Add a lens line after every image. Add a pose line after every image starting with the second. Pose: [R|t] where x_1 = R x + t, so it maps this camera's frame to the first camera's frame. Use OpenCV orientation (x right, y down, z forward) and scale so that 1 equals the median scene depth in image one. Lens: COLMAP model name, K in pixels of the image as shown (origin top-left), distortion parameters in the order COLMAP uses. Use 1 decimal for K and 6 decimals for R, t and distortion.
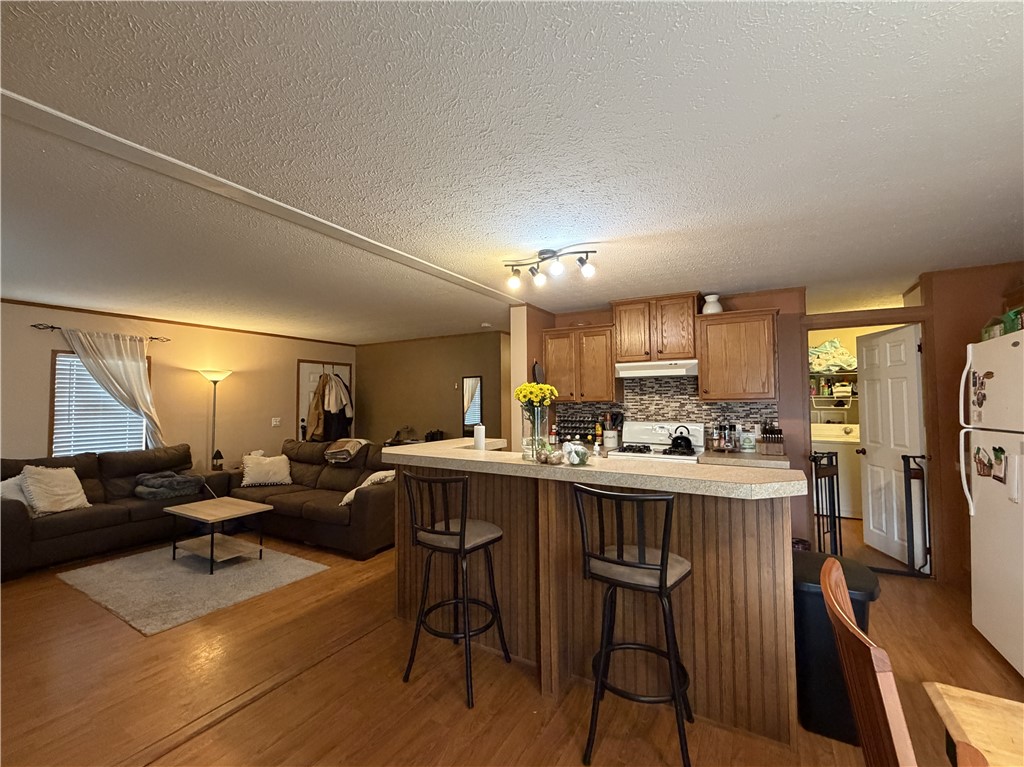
lens RADIAL K [[435.2, 0, 511.8], [0, 435.2, 382.7], [0, 0, 1]] dist [-0.000369, -0.001075]
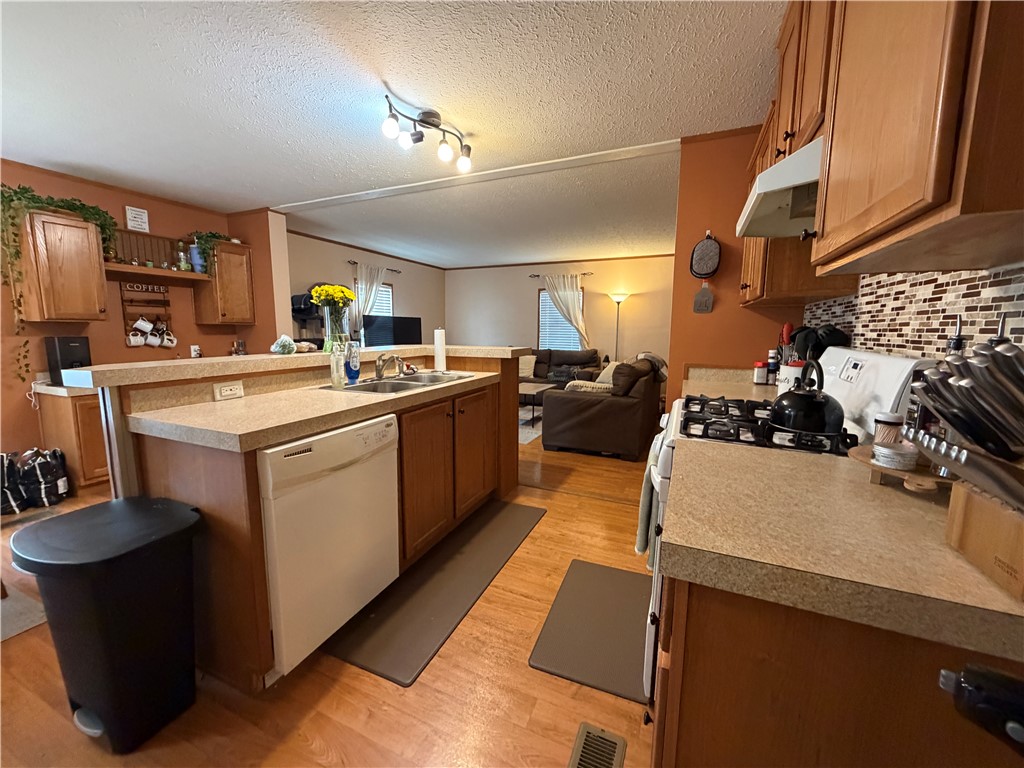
lens RADIAL K [[407.6, 0, 509.2], [0, 407.6, 384.9], [0, 0, 1]] dist [0.000787, -0.000871]
pose [[0.105083, 0.143089, -0.984115, 0.597018], [0.036447, 0.988375, 0.147600, 0.058906], [0.993795, -0.051378, 0.098646, 0.677708]]
